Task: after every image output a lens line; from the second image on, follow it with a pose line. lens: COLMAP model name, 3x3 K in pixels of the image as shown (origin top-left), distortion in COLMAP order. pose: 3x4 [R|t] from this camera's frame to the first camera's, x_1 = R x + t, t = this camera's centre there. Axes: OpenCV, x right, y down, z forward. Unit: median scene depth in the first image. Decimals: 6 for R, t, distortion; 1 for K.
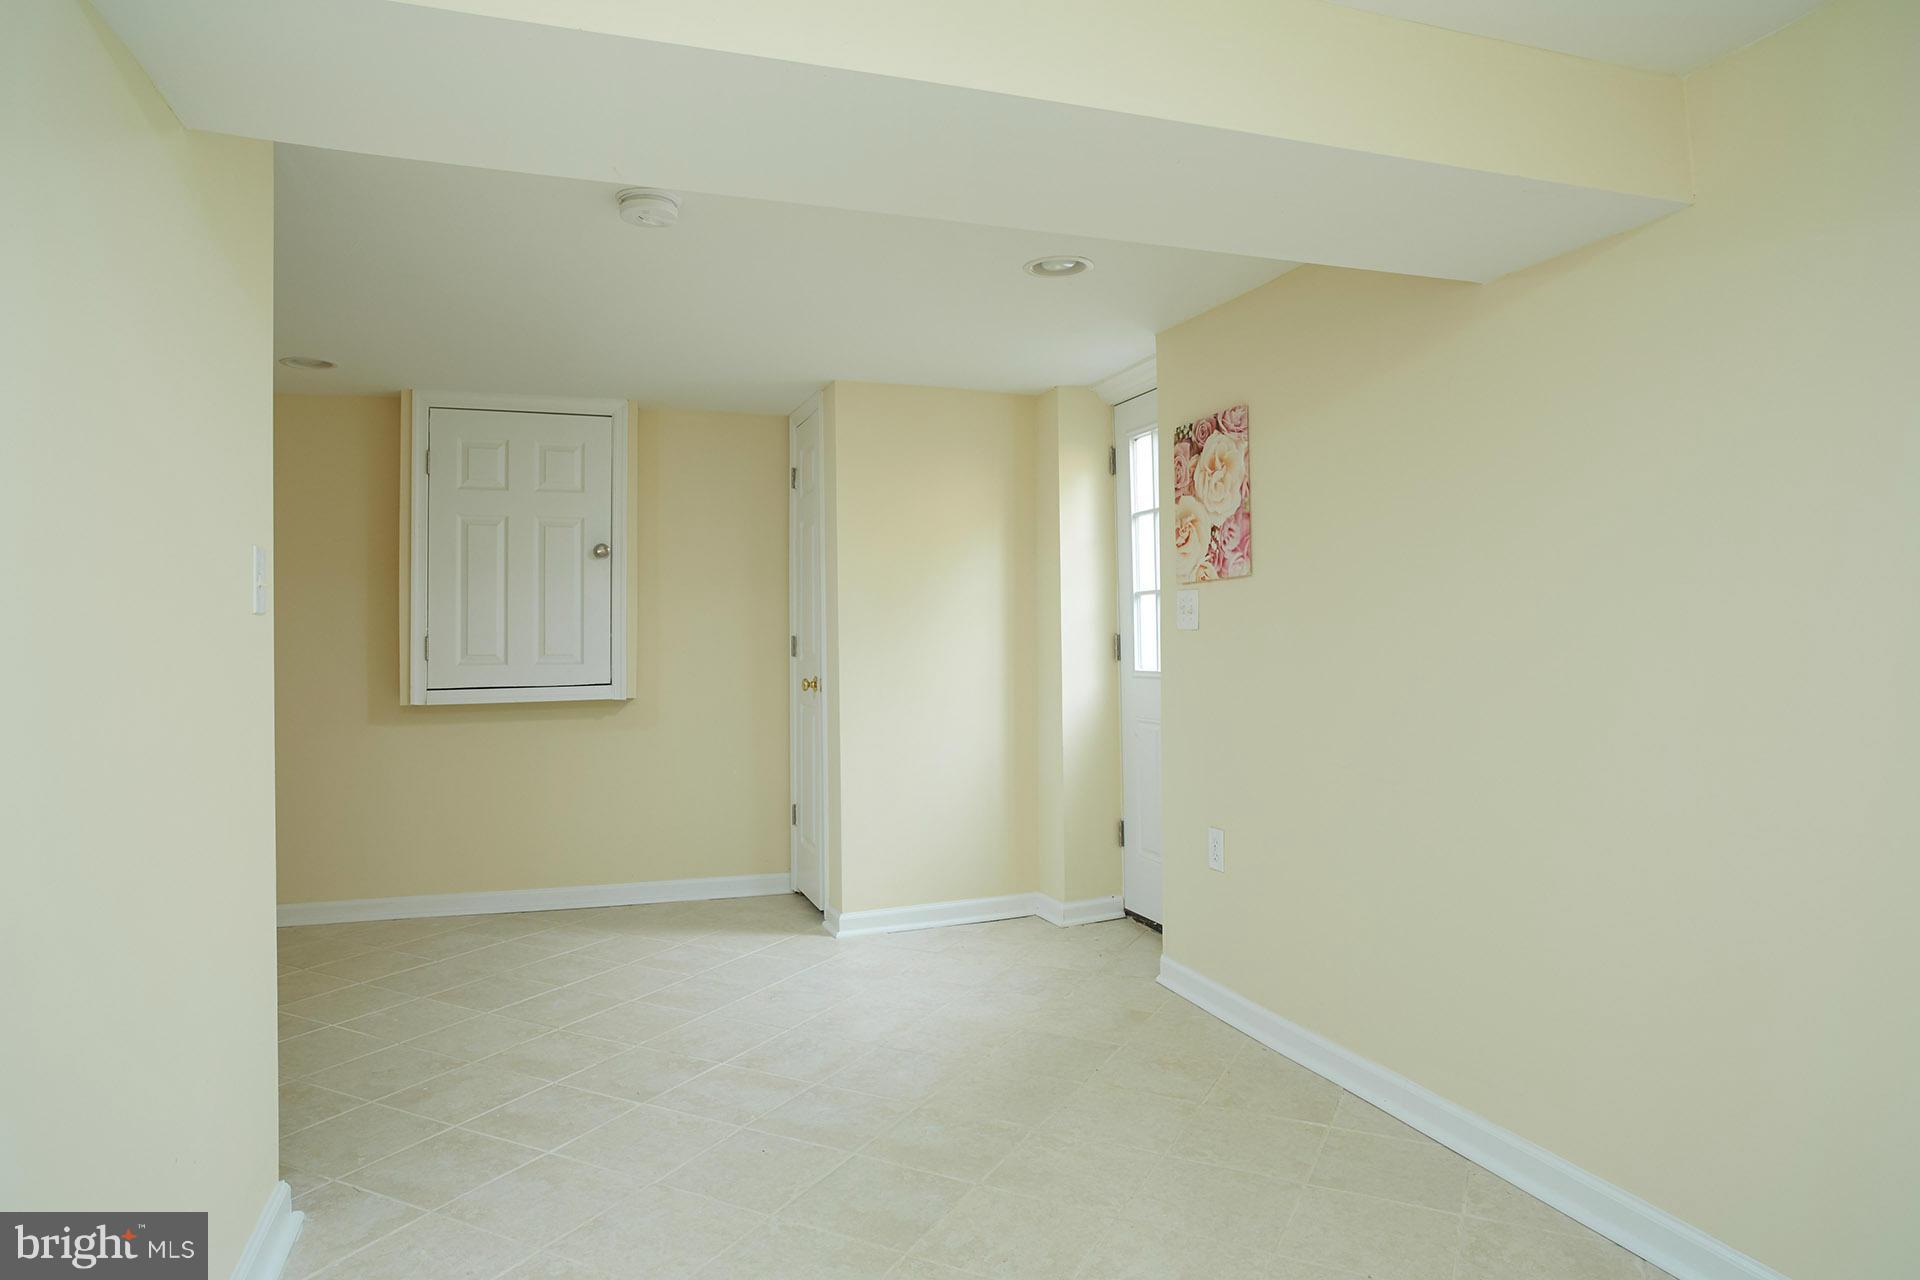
lens RADIAL K [[1155.3, 0, 959.3], [0, 1155.3, 637.6], [0, 0, 1]] dist [-0.045710, 0.038089]
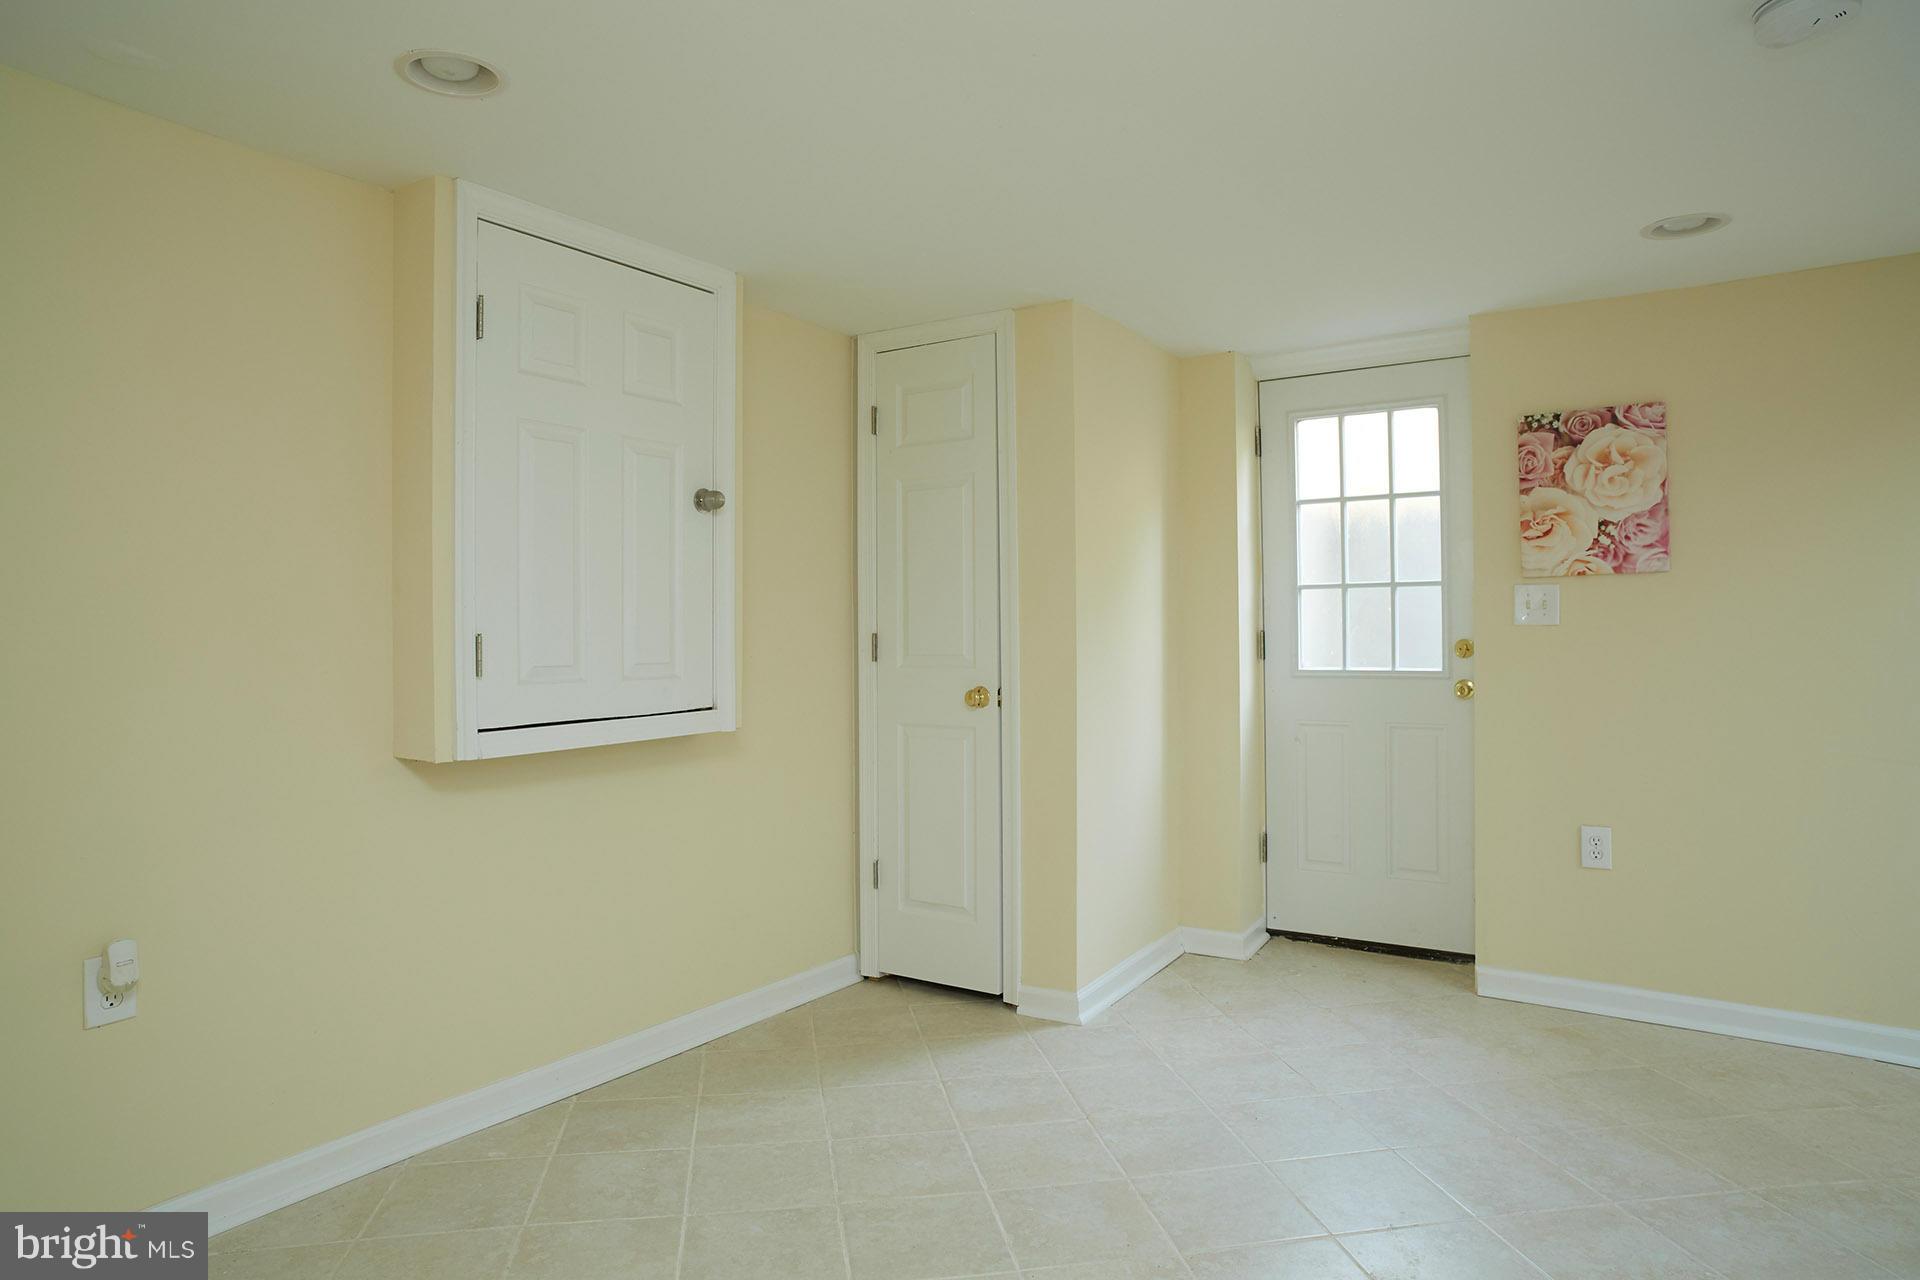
lens RADIAL K [[1155.3, 0, 955.4], [0, 1155.3, 635.1], [0, 0, 1]] dist [-0.045710, 0.038089]
pose [[0.793025, -0.001193, 0.609187, -0.799397], [0.002359, 0.999997, -0.001112, 0.001093], [-0.609184, 0.002319, 0.793025, 0.551031]]
